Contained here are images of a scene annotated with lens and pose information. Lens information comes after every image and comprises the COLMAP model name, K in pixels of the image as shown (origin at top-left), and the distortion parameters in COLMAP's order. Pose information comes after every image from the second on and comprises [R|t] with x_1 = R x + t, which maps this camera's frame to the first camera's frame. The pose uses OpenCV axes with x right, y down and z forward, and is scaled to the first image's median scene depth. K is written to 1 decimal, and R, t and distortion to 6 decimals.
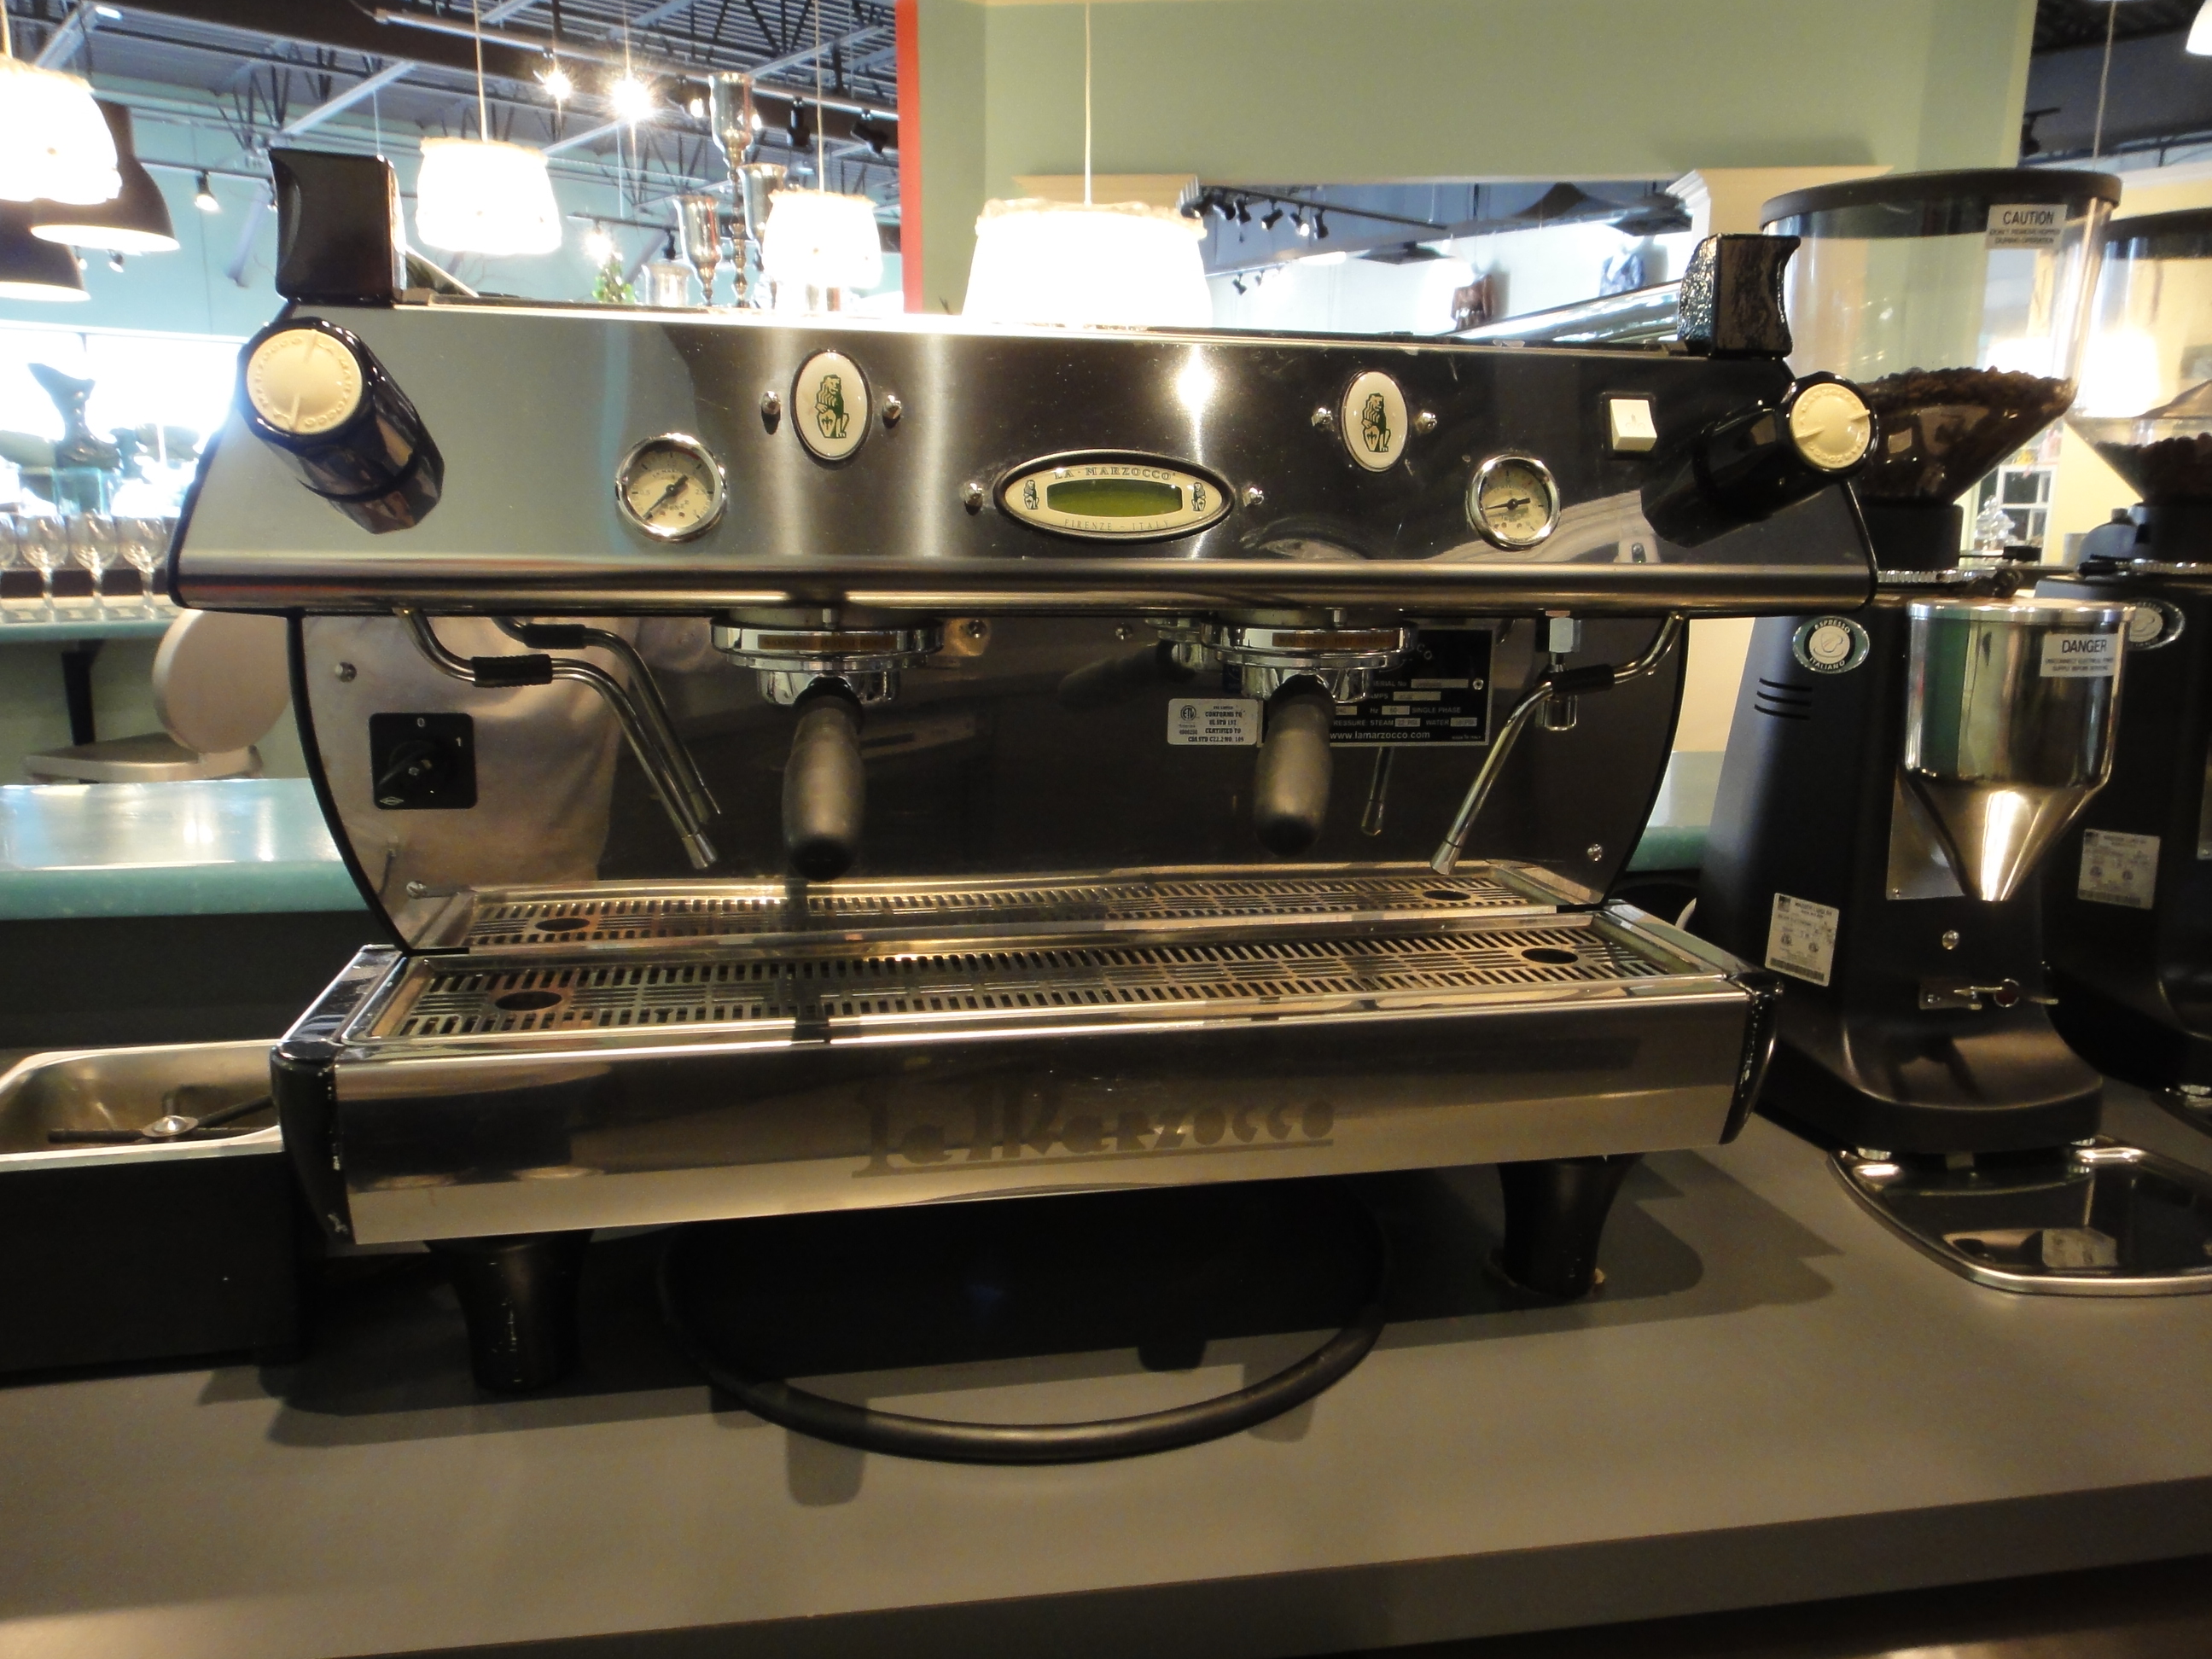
lens RADIAL K [[1620.6, 0, 1110.7], [0, 1620.6, 826.8], [0, 0, 1]] dist [0.003822, 0.004383]
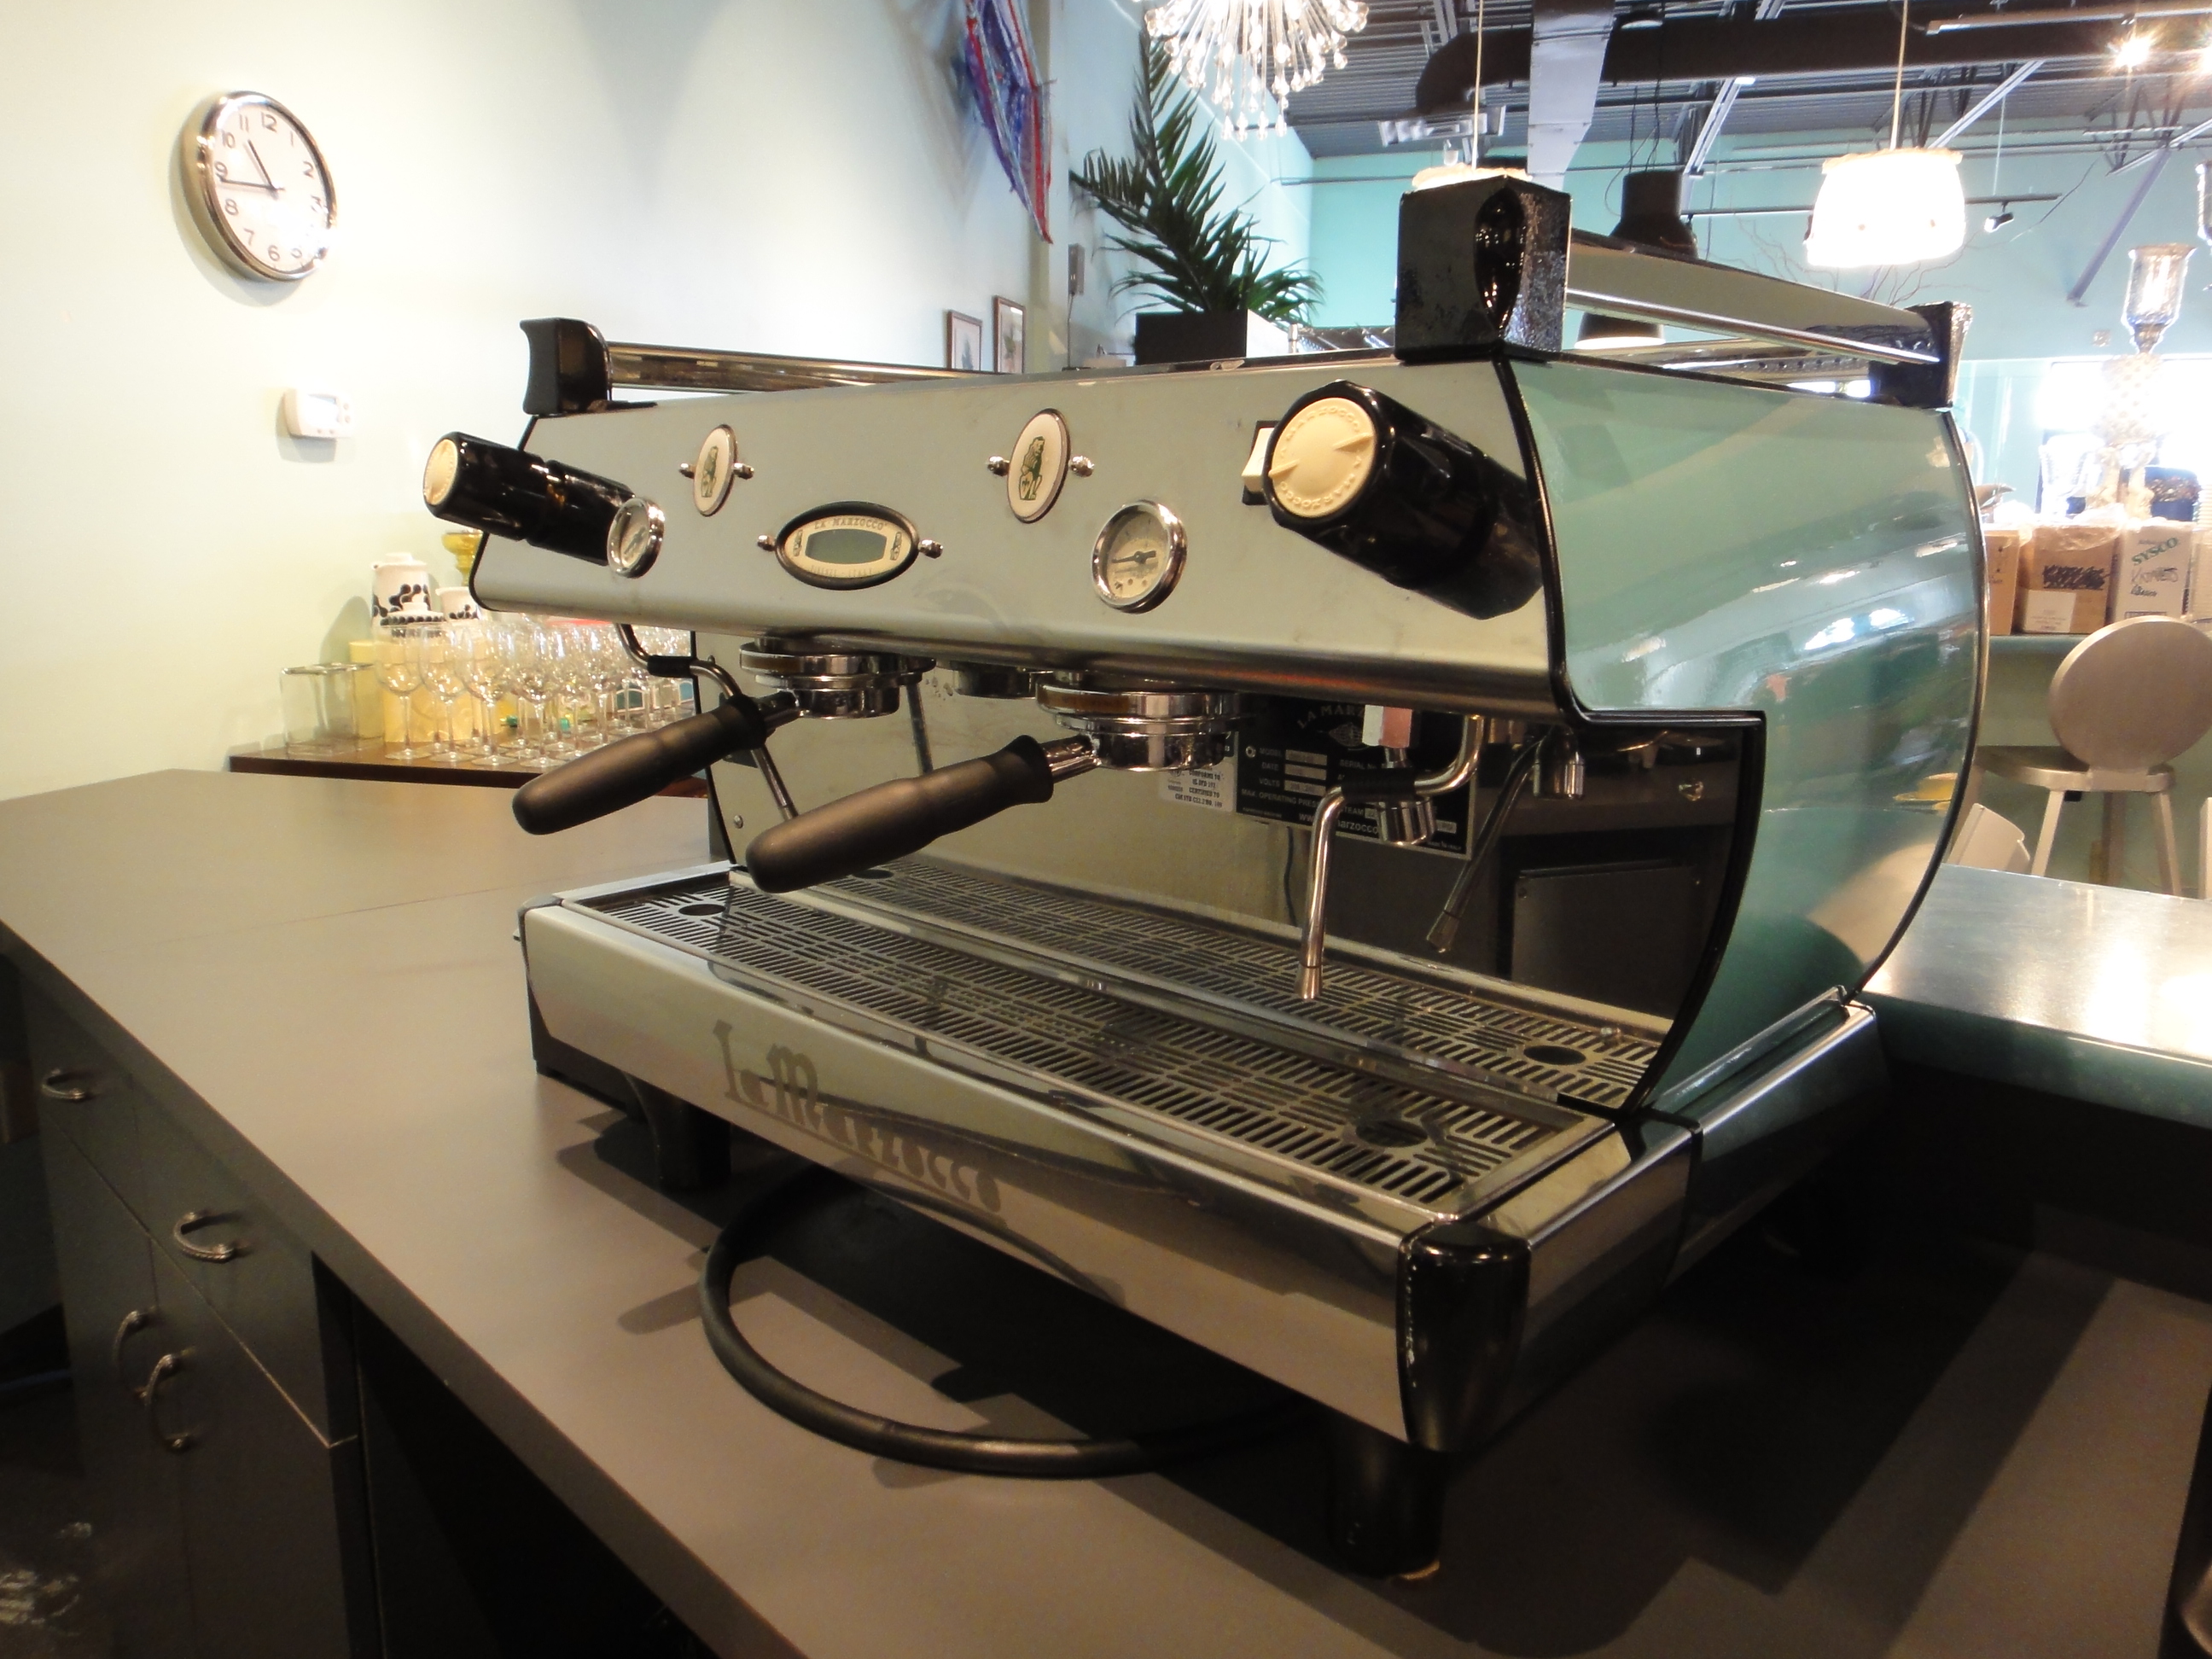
lens RADIAL K [[1605.6, 0, 1106.0], [0, 1605.6, 829.5], [0, 0, 1]] dist [-0.000324, -0.000229]
pose [[0.557213, 0.153537, -0.816052, 0.793693], [-0.157024, 0.984509, 0.078013, -0.101745], [0.815388, 0.084670, 0.572689, 0.431678]]
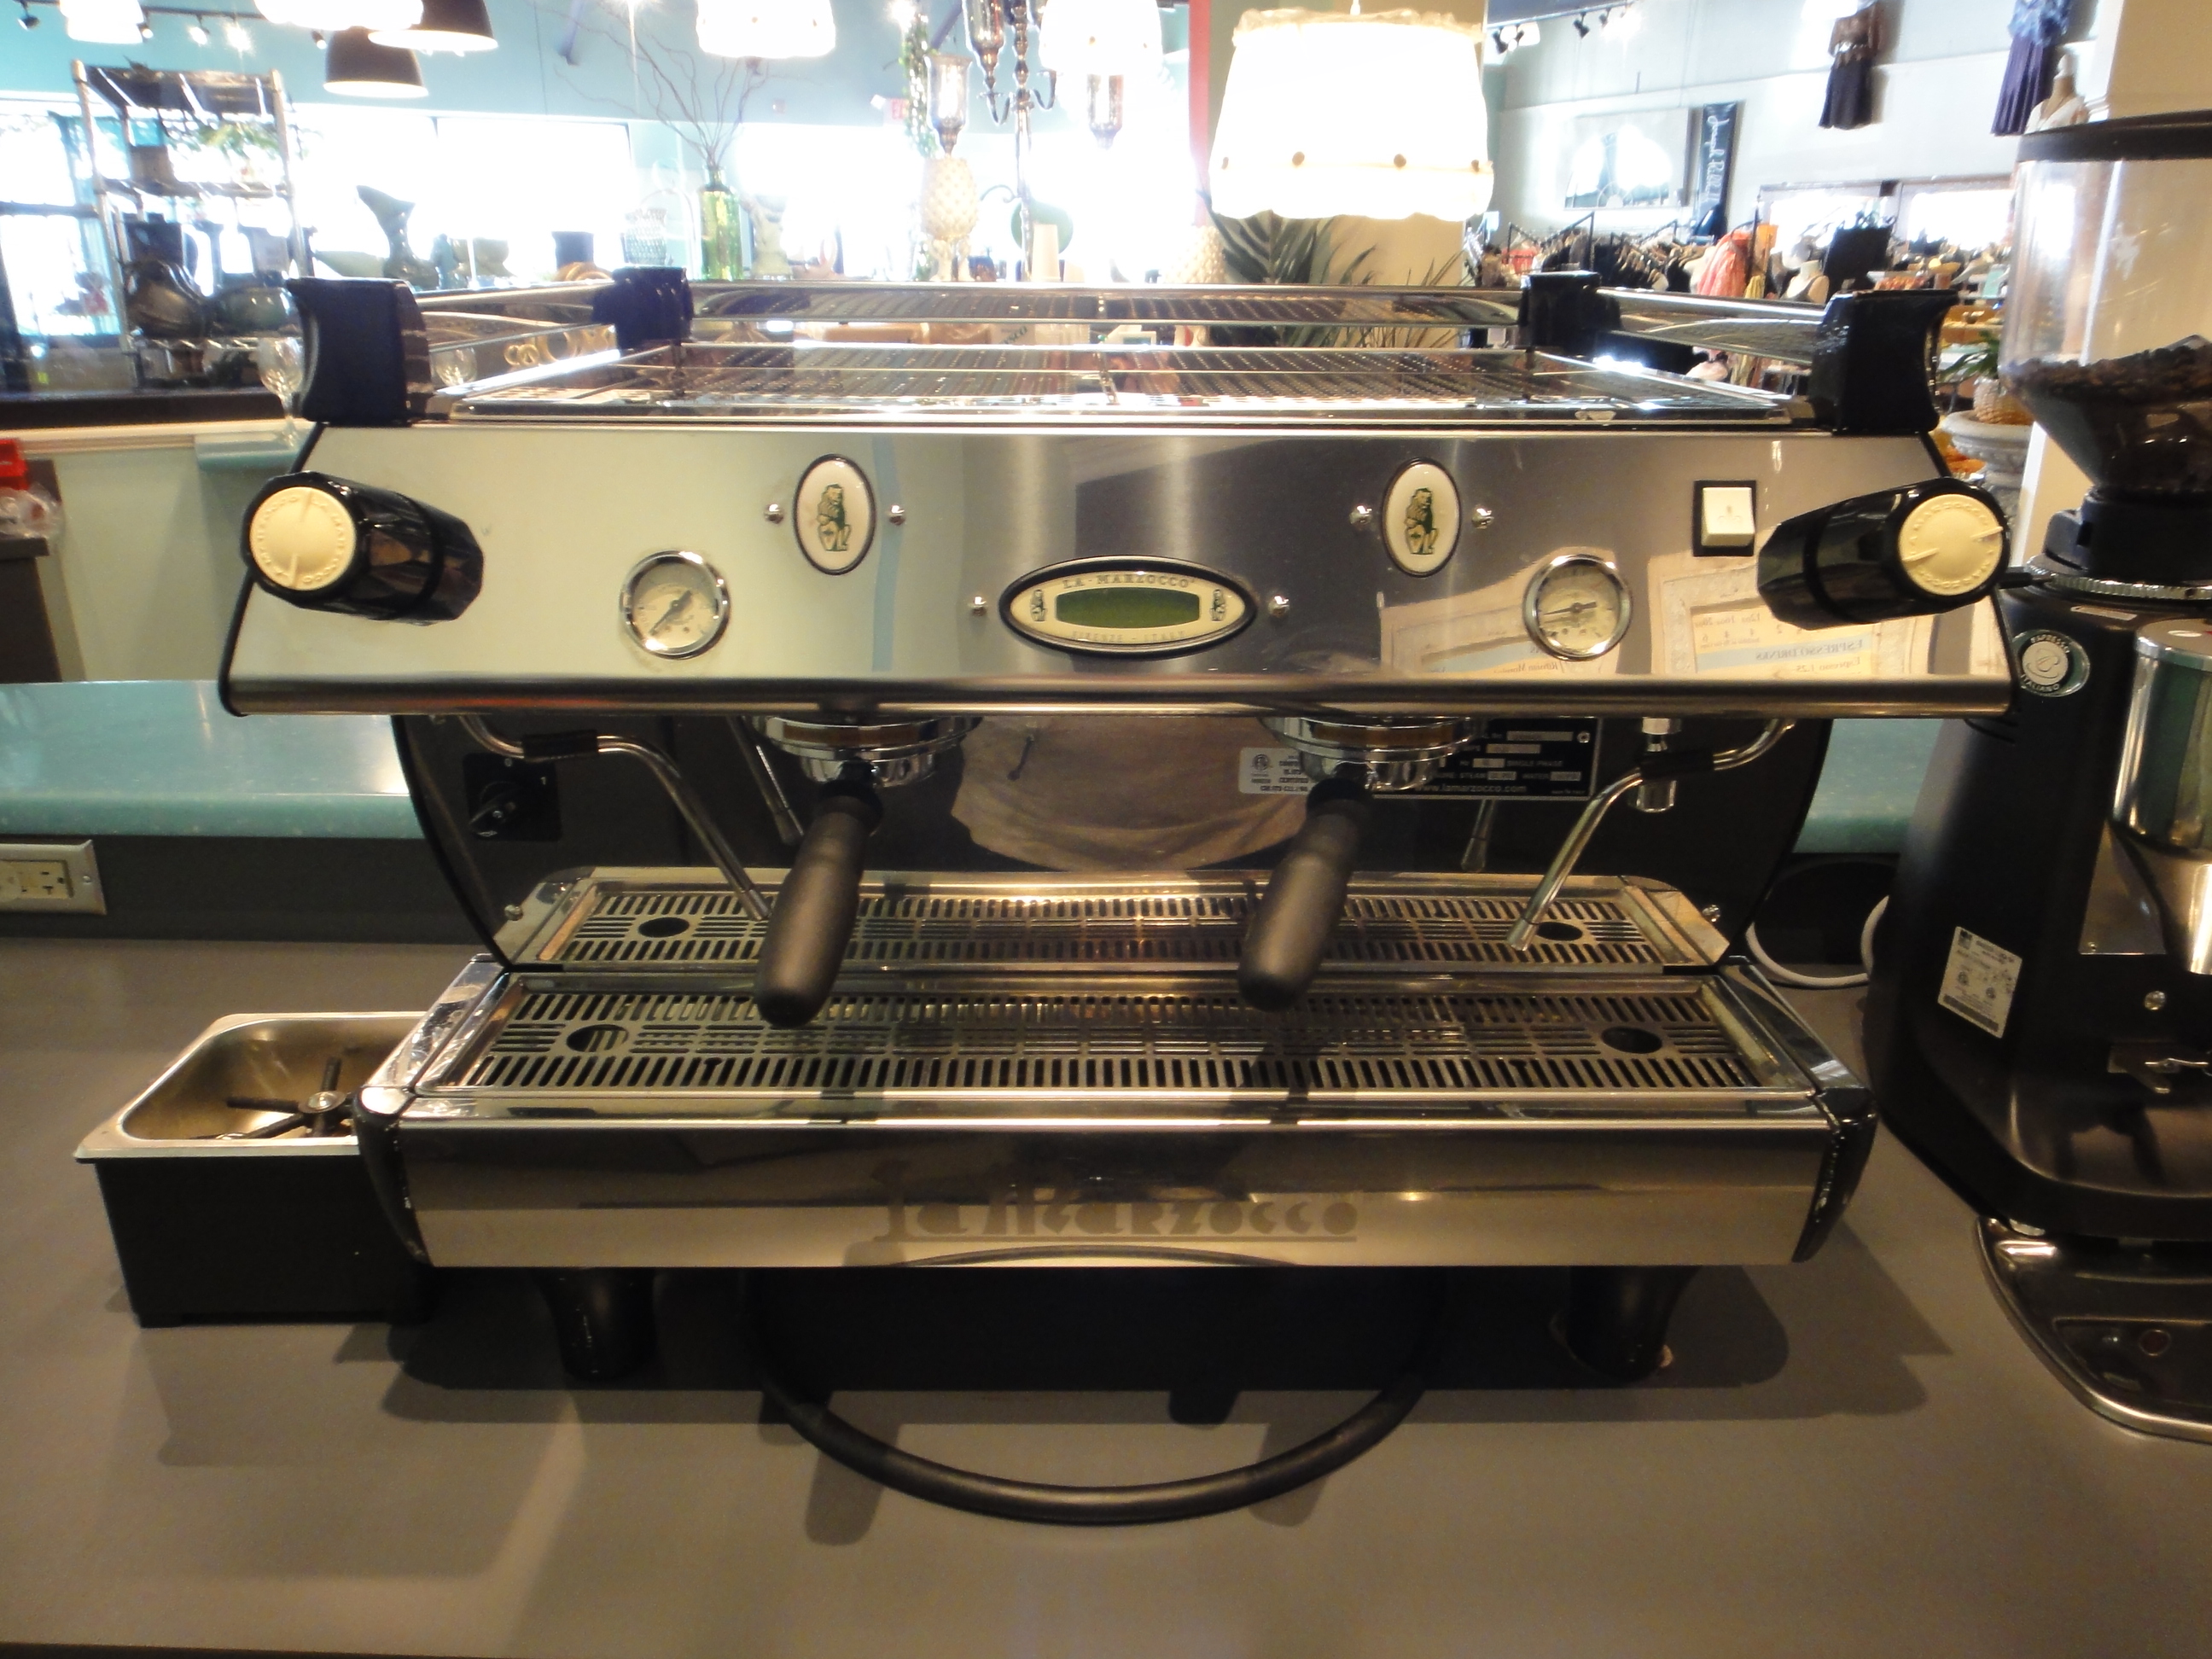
lens RADIAL K [[1617.7, 0, 1106.0], [0, 1617.7, 829.5], [0, 0, 1]] dist [0.001931, 0.009913]
pose [[0.980716, 0.056895, -0.186976, 0.138888], [-0.028950, 0.988425, 0.148921, -0.170571], [0.193284, -0.140636, 0.971011, 0.044456]]
